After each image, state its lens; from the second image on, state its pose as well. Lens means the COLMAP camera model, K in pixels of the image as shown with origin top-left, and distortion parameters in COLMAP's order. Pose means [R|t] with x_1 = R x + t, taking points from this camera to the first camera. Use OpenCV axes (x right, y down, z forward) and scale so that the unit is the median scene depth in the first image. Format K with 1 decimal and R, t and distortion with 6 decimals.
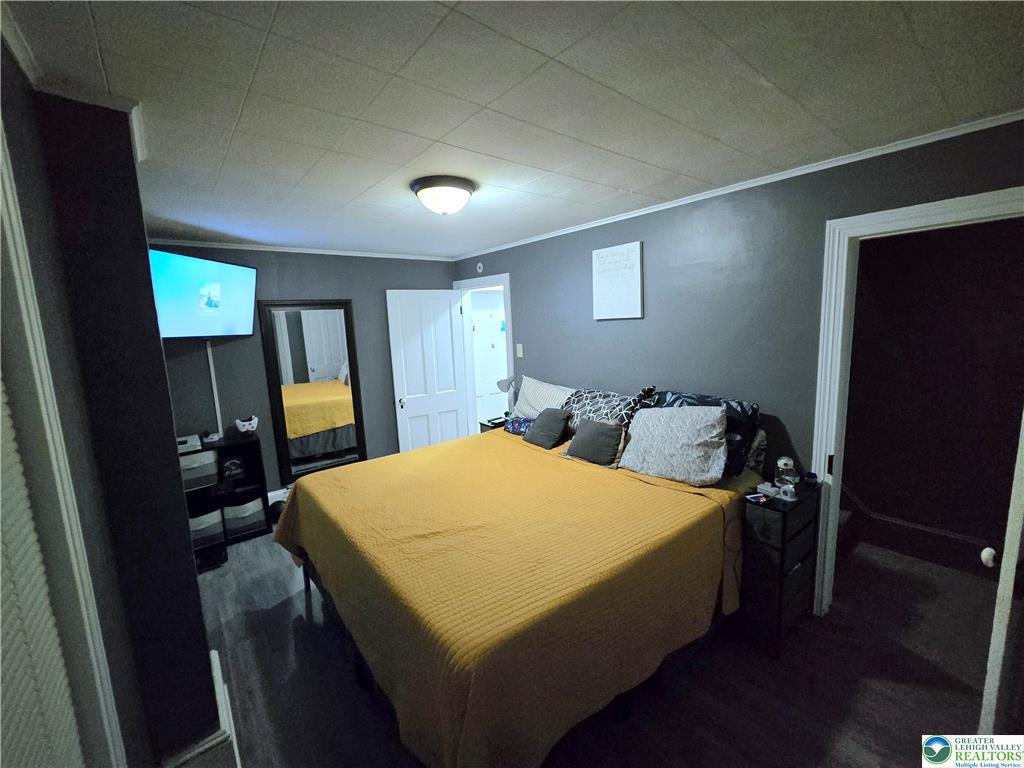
lens RADIAL K [[418.2, 0, 511.5], [0, 418.2, 378.0], [0, 0, 1]] dist [0.001086, 0.000225]
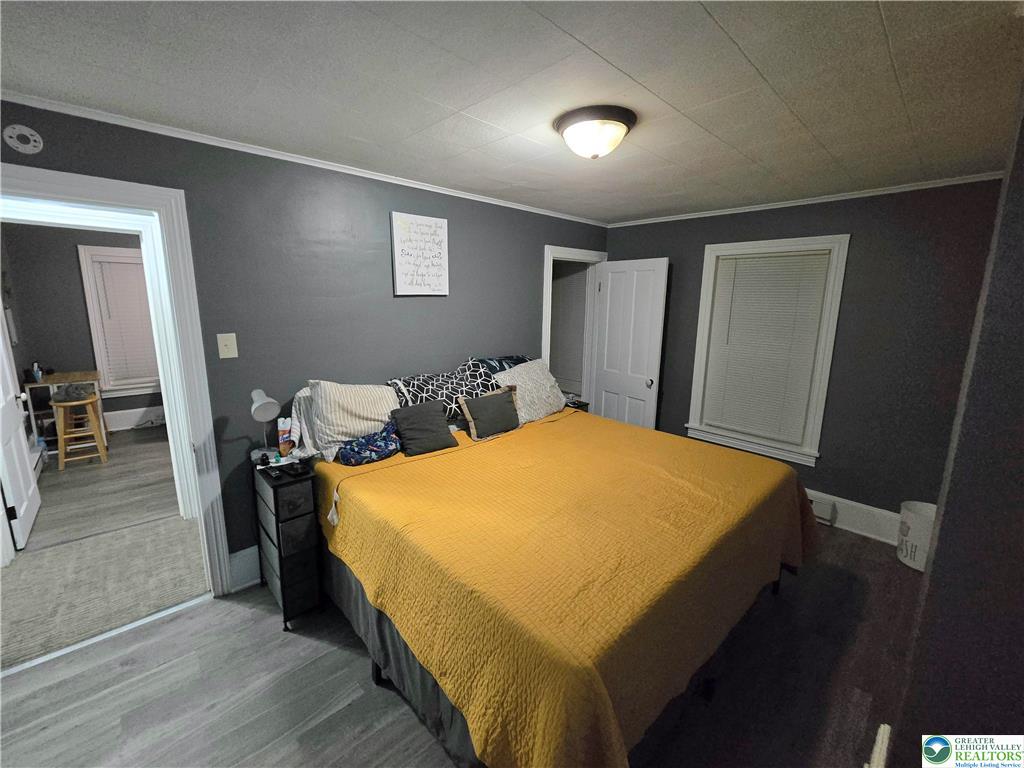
lens RADIAL K [[418.2, 0, 511.5], [0, 418.2, 378.0], [0, 0, 1]] dist [0.001086, 0.000225]
pose [[-0.058689, -0.144243, 0.987800, -0.776038], [0.133060, 0.979546, 0.150944, -0.081748], [-0.989369, 0.140296, -0.038295, 0.943104]]
